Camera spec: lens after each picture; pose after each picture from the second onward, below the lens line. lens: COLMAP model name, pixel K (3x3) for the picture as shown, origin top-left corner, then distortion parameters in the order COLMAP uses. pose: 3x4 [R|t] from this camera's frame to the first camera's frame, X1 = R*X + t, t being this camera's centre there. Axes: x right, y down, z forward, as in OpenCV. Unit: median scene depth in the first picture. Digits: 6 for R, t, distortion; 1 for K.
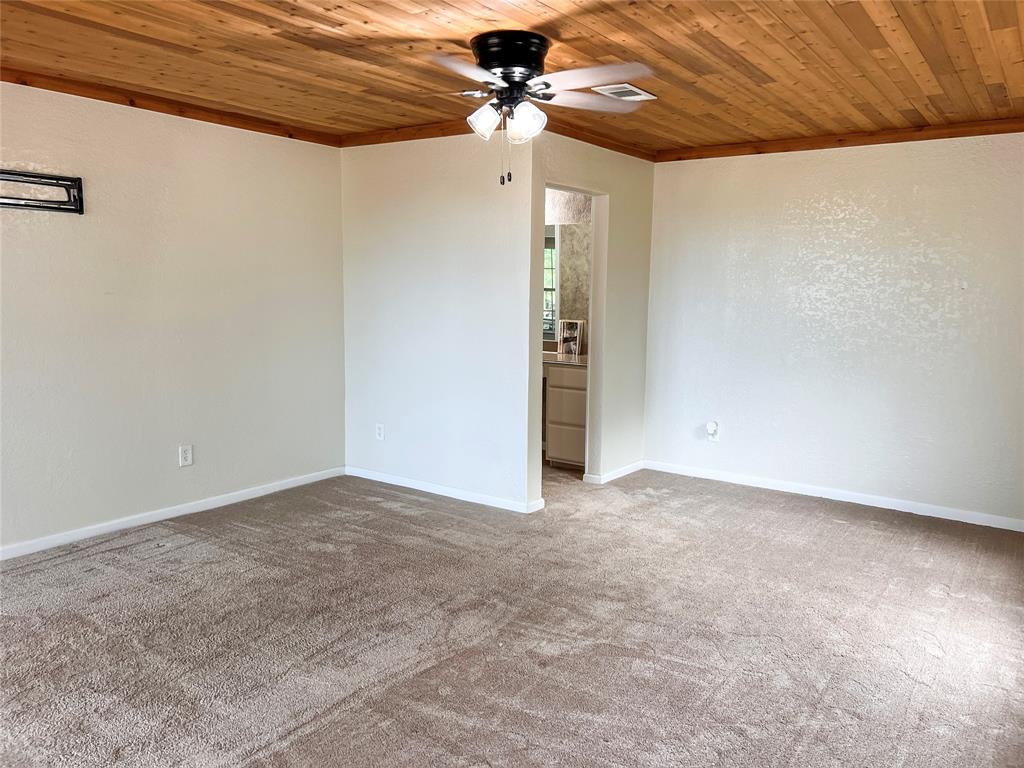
lens RADIAL K [[780.9, 0, 513.3], [0, 780.9, 386.7], [0, 0, 1]] dist [0.057019, -0.051061]
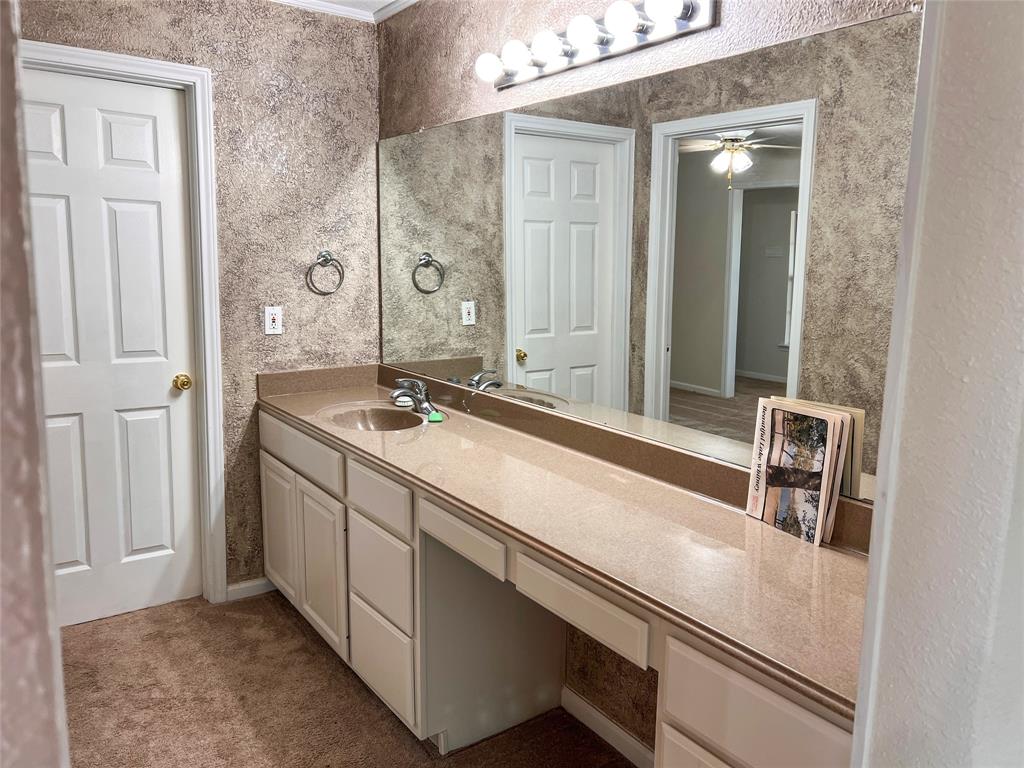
lens RADIAL K [[780.9, 0, 510.6], [0, 780.9, 382.7], [0, 0, 1]] dist [0.057019, -0.051061]
pose [[0.942950, 0.059844, -0.327511, 0.067832], [-0.054458, 0.998188, 0.025601, -0.094893], [0.328450, -0.006304, 0.944500, 0.721513]]
